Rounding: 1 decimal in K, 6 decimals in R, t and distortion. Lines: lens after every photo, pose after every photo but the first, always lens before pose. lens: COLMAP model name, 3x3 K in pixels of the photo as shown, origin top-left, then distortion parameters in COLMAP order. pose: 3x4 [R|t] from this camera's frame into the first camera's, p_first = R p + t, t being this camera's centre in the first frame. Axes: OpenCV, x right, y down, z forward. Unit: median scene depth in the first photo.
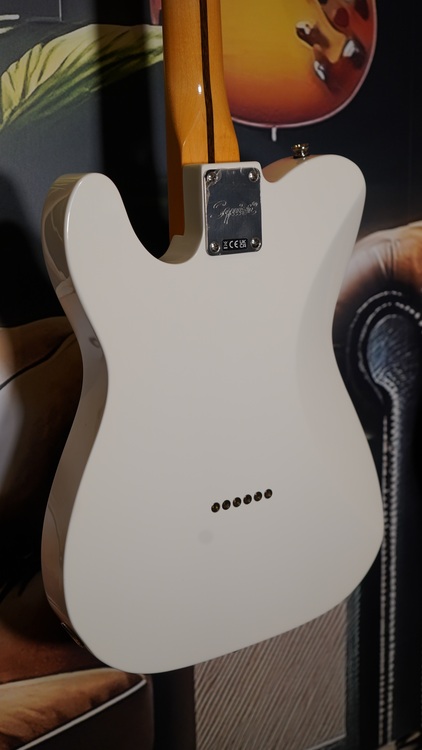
lens RADIAL K [[956.1, 0, 211.9], [0, 956.1, 378.1], [0, 0, 1]] dist [0.008628, 0.000000]
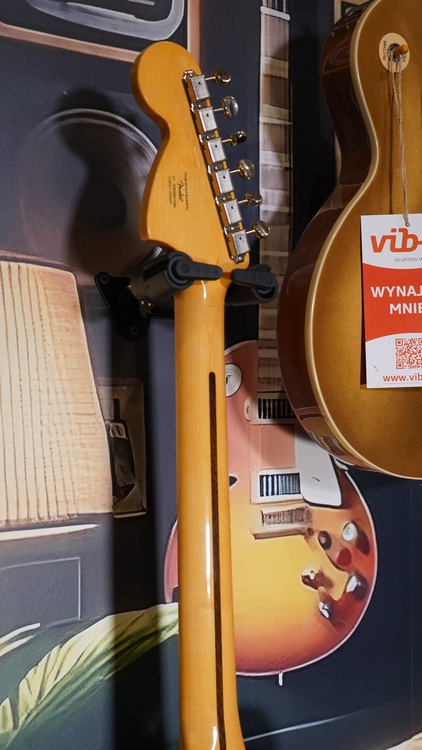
lens RADIAL K [[956.1, 0, 211.3], [0, 956.1, 378.6], [0, 0, 1]] dist [0.008628, 0.000000]
pose [[0.999776, 0.017169, 0.012409, -0.027050], [-0.014269, 0.978754, -0.204541, -0.359004], [-0.015657, 0.204318, 0.978779, -0.064664]]
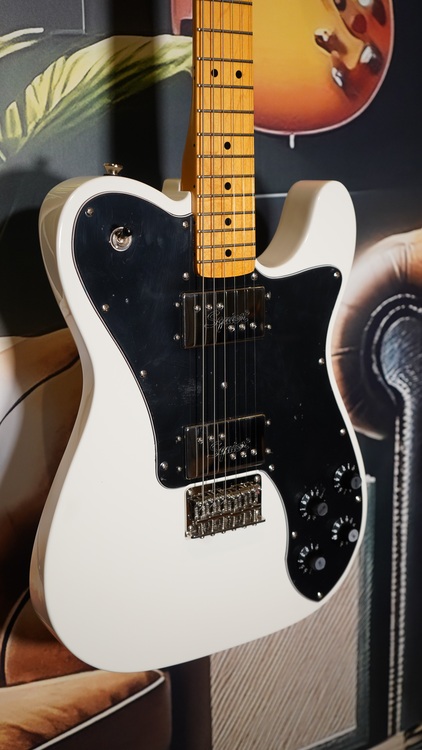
lens RADIAL K [[956.1, 0, 213.3], [0, 956.1, 378.5], [0, 0, 1]] dist [0.008628, 0.000000]
pose [[0.999979, 0.001671, 0.006312, -0.023933], [-0.001852, 0.999582, 0.028840, -0.034046], [-0.006261, -0.028851, 0.999564, -0.013722]]
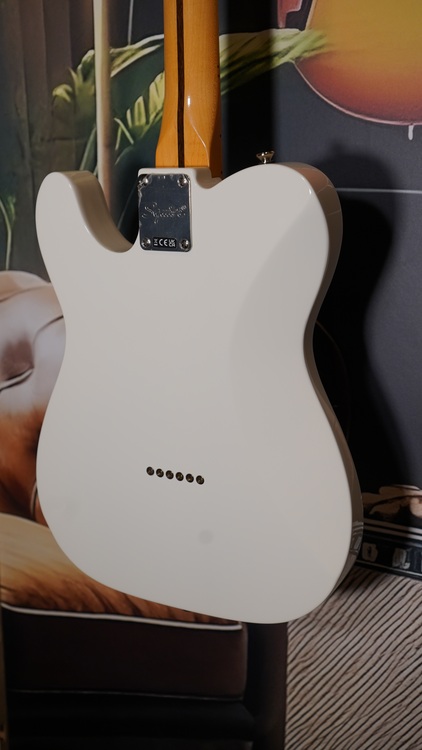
lens RADIAL K [[956.1, 0, 211.4], [0, 956.1, 376.6], [0, 0, 1]] dist [0.008628, 0.000000]
pose [[0.478382, 0.241531, -0.844283, 0.799399], [-0.193600, 0.966783, 0.166880, -0.145355], [0.856545, 0.083621, 0.509252, 0.392434]]
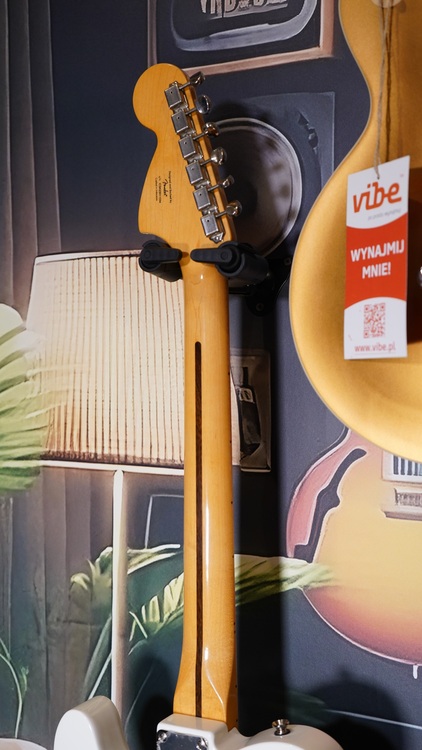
lens RADIAL K [[956.1, 0, 207.1], [0, 956.1, 380.5], [0, 0, 1]] dist [0.008628, 0.000000]
pose [[0.490506, 0.044699, -0.870291, 0.785419], [-0.203042, 0.977060, -0.064254, -0.436205], [0.847454, 0.208222, 0.488329, 0.292330]]
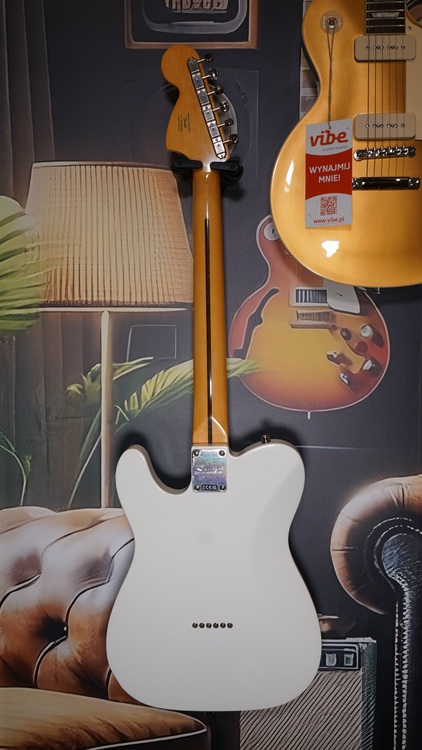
lens RADIAL K [[956.1, 0, 209.7], [0, 956.1, 376.0], [0, 0, 1]] dist [0.008628, 0.000000]
pose [[0.826798, 0.067916, -0.558384, 0.850853], [-0.141298, 0.985931, -0.089300, -0.148813], [0.544463, 0.152731, 0.824762, -0.485668]]
